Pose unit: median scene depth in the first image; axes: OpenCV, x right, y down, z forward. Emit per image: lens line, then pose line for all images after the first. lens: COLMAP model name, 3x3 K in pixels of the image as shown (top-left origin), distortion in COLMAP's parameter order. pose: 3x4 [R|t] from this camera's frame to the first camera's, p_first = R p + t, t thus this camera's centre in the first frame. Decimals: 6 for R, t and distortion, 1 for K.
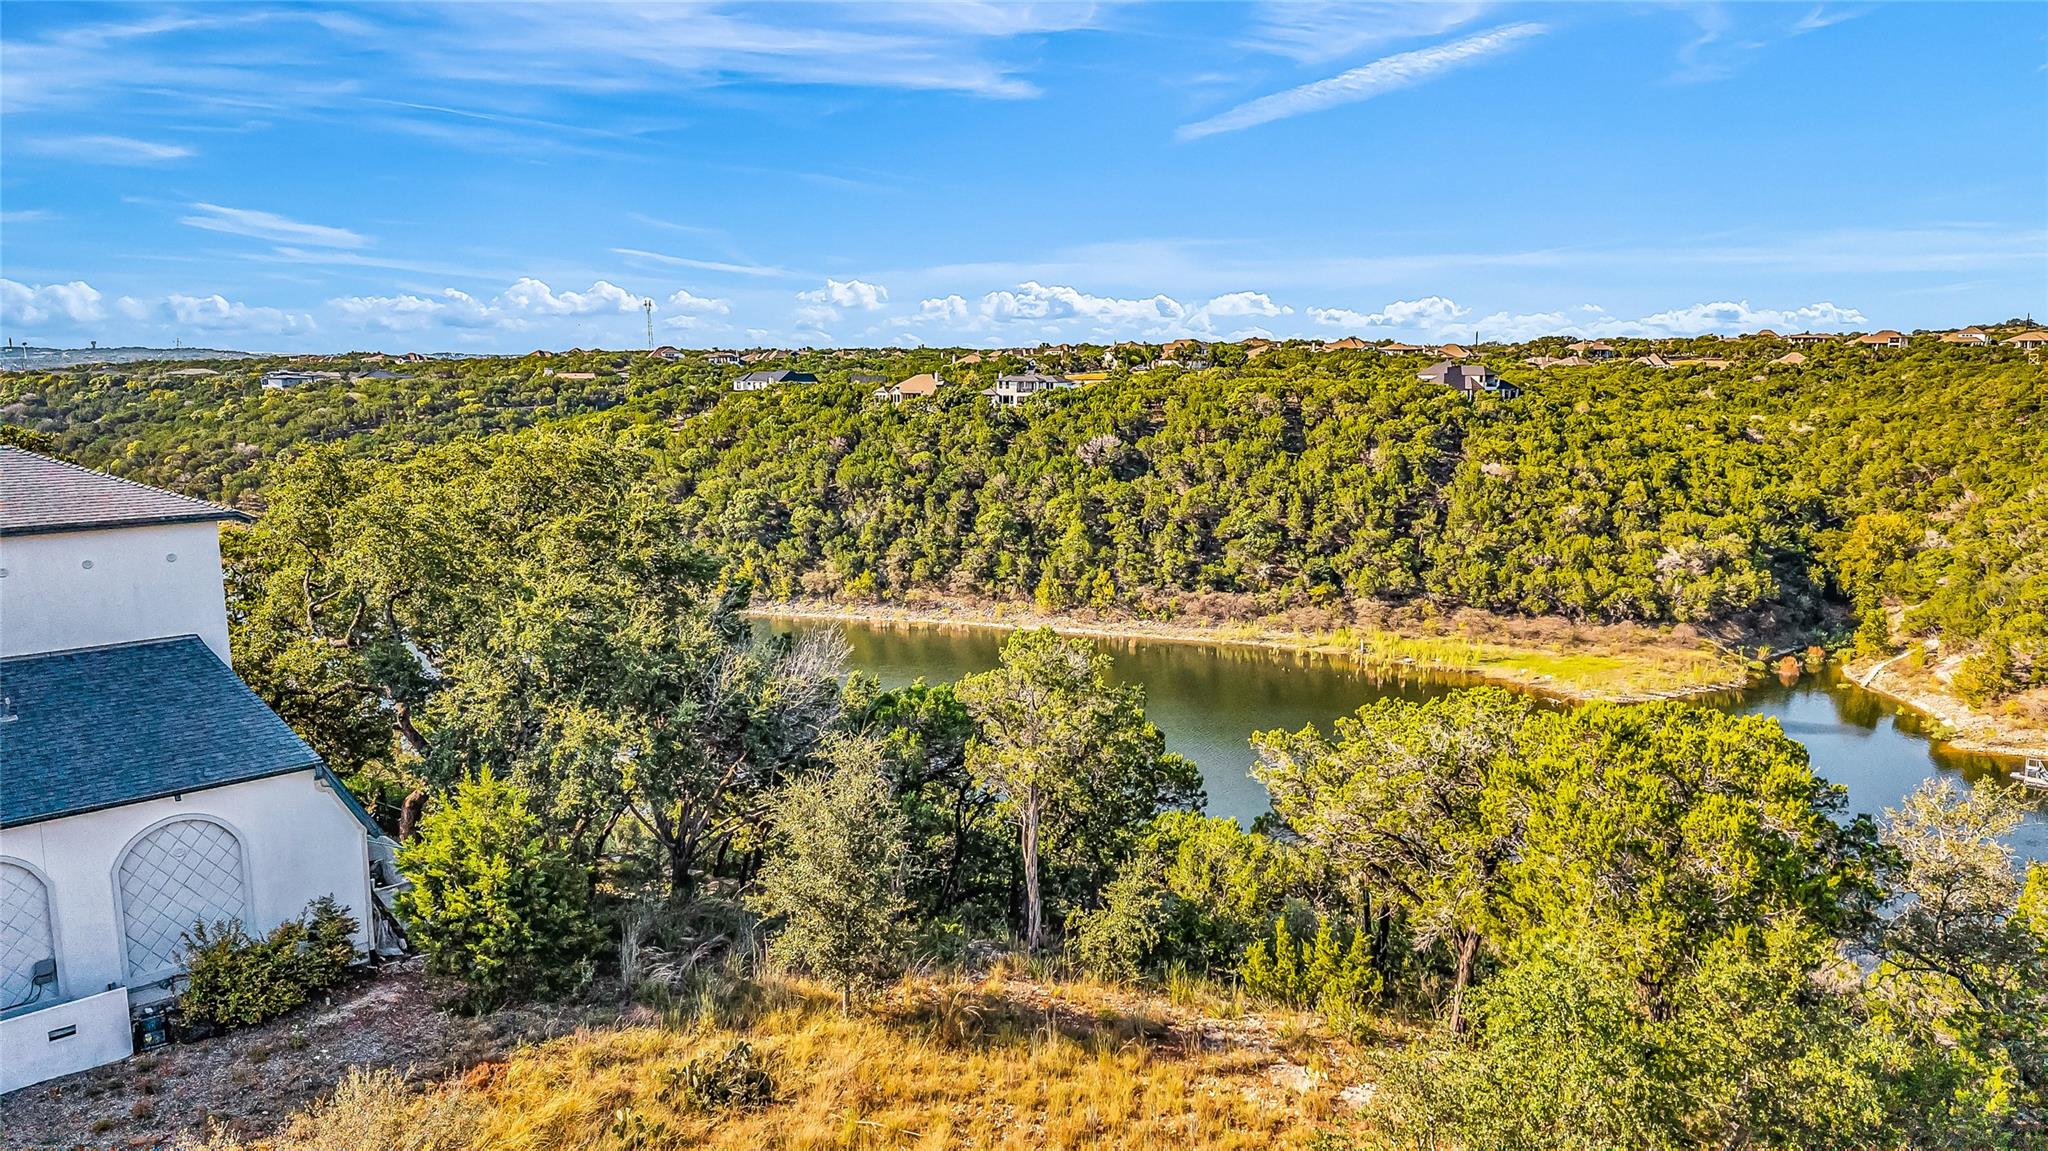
lens RADIAL K [[1354.2, 0, 1022.4], [0, 1354.2, 582.6], [0, 0, 1]] dist [0.051553, -0.059874]
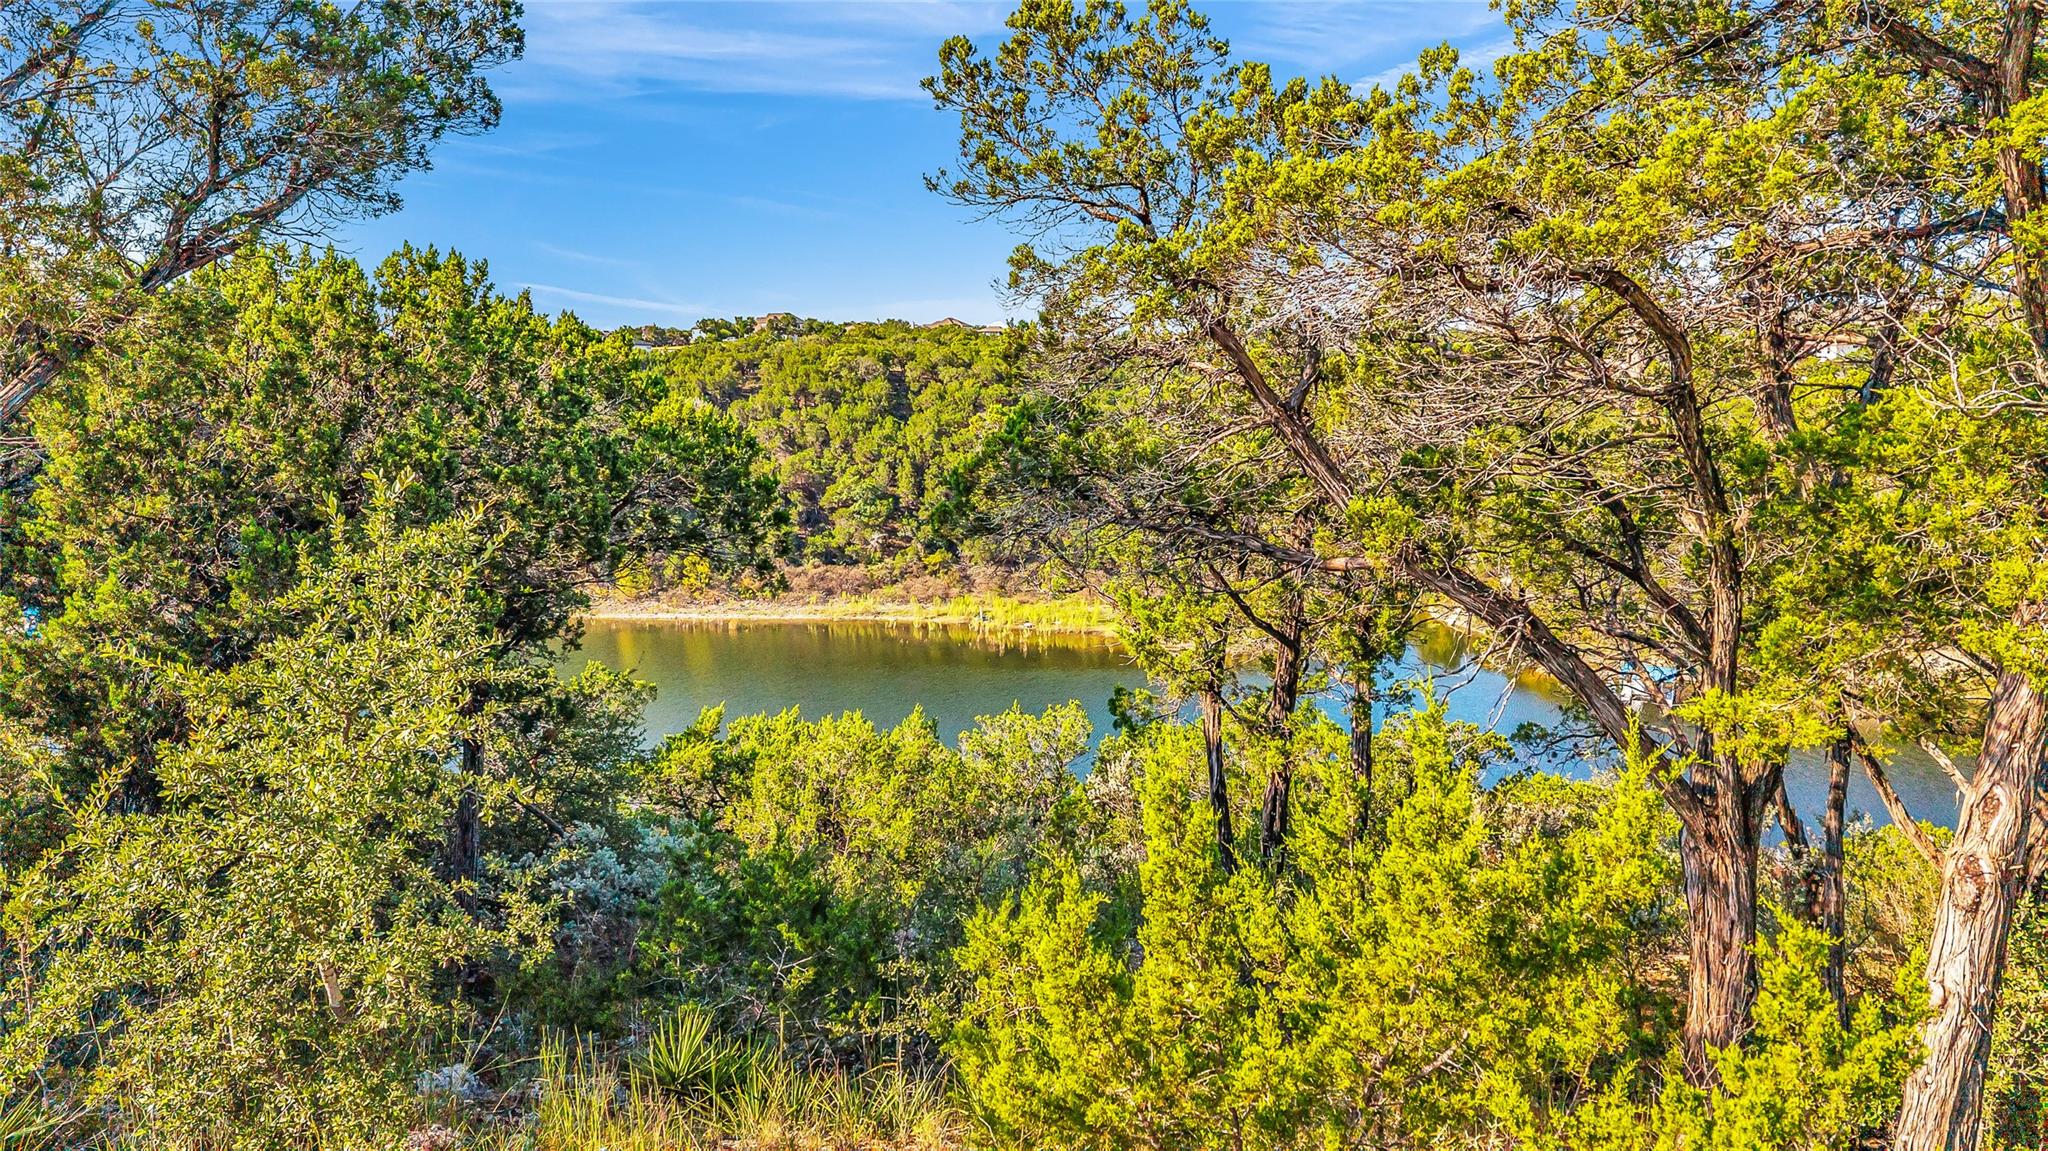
lens RADIAL K [[1354.2, 0, 1053.2], [0, 1354.2, 610.6], [0, 0, 1]] dist [0.051553, -0.059874]
pose [[0.951851, -0.048956, 0.302627, 0.010266], [0.043481, 0.998746, 0.024808, 0.020706], [-0.303462, -0.010455, 0.952786, 0.074866]]
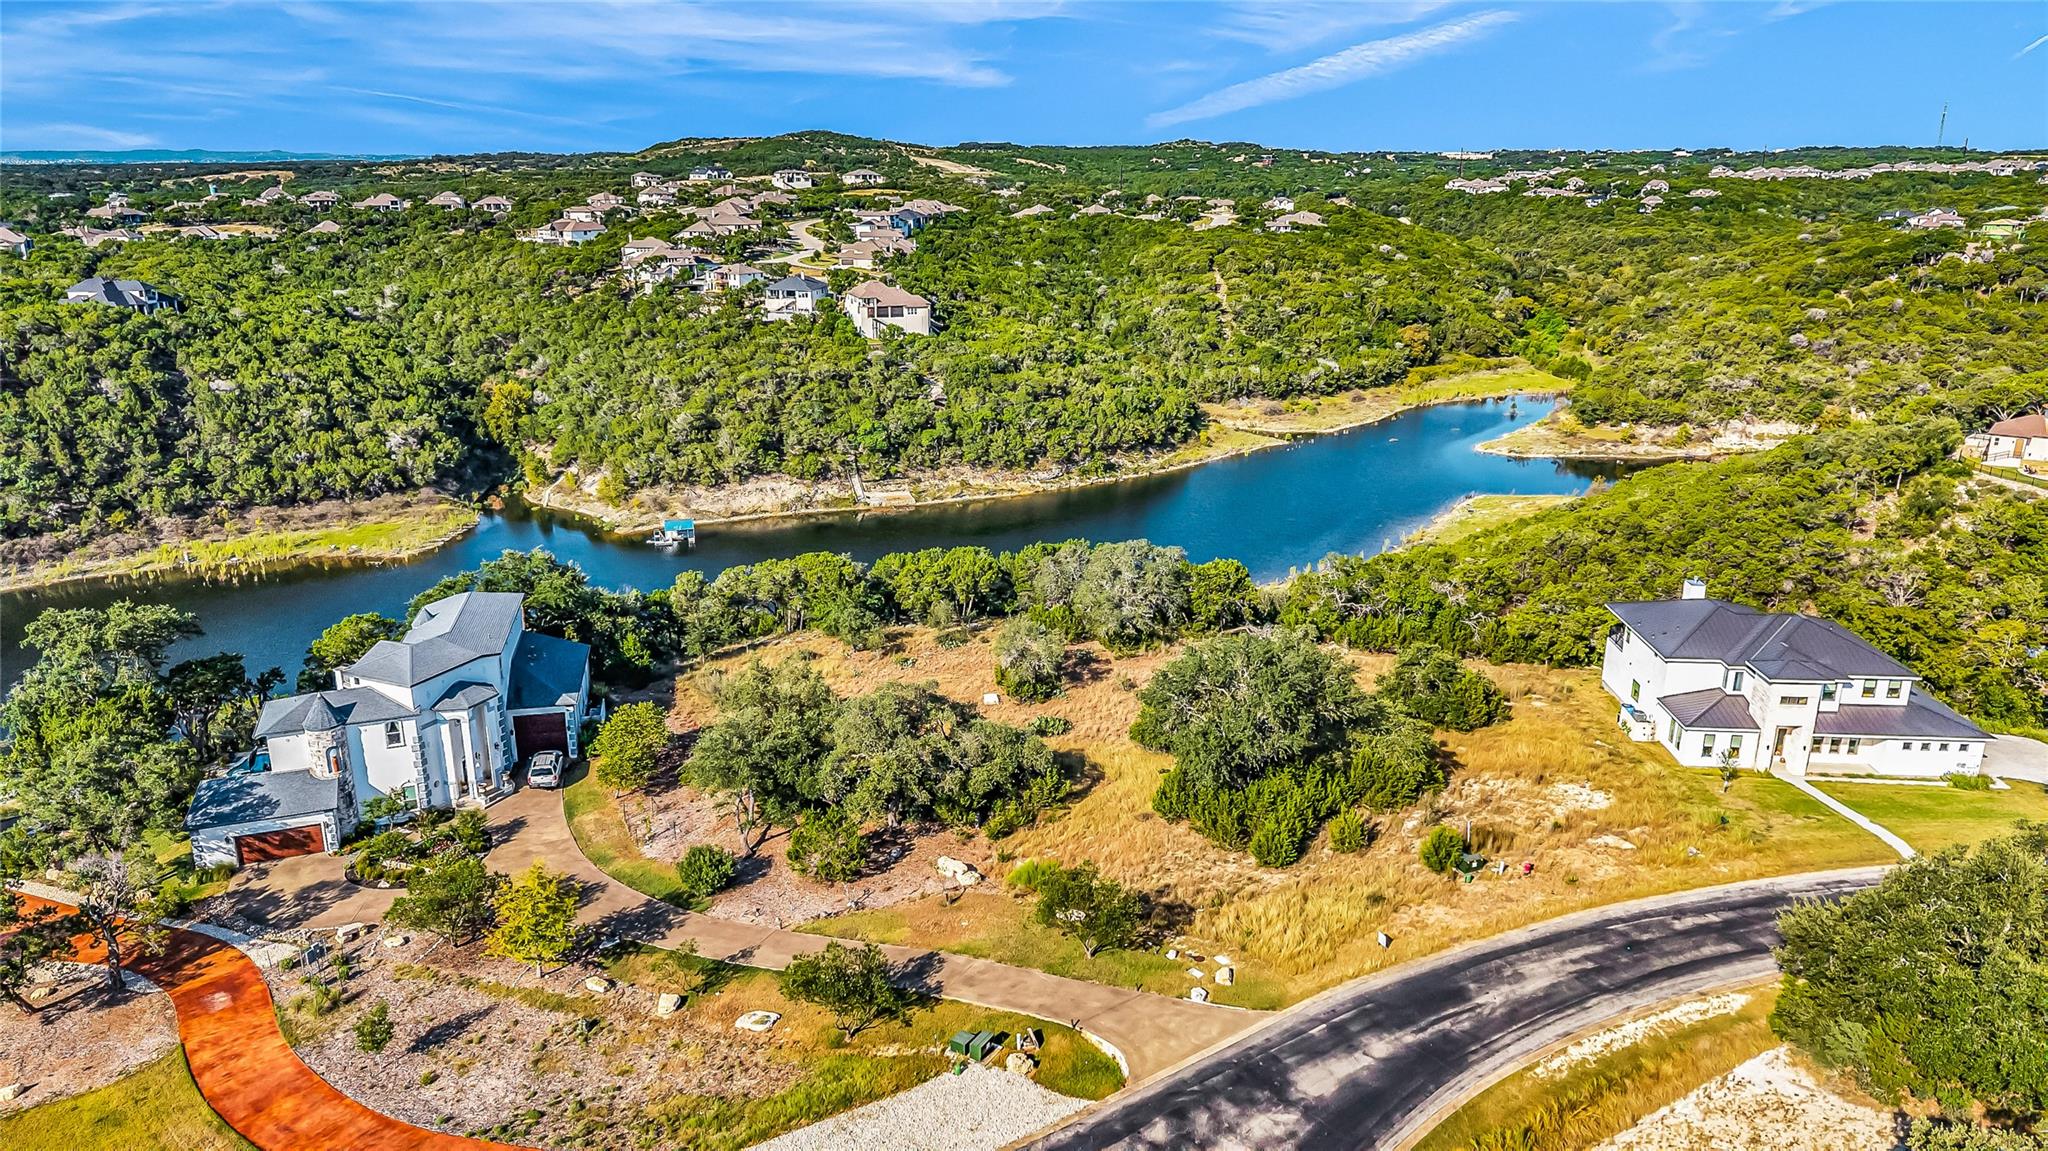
lens RADIAL K [[1354.2, 0, 1020.6], [0, 1354.2, 573.9], [0, 0, 1]] dist [0.051553, -0.059874]
pose [[0.515860, -0.245153, 0.820846, -0.320759], [0.137183, 0.969454, 0.203323, -0.072942], [-0.845618, 0.007720, 0.533733, -0.226707]]
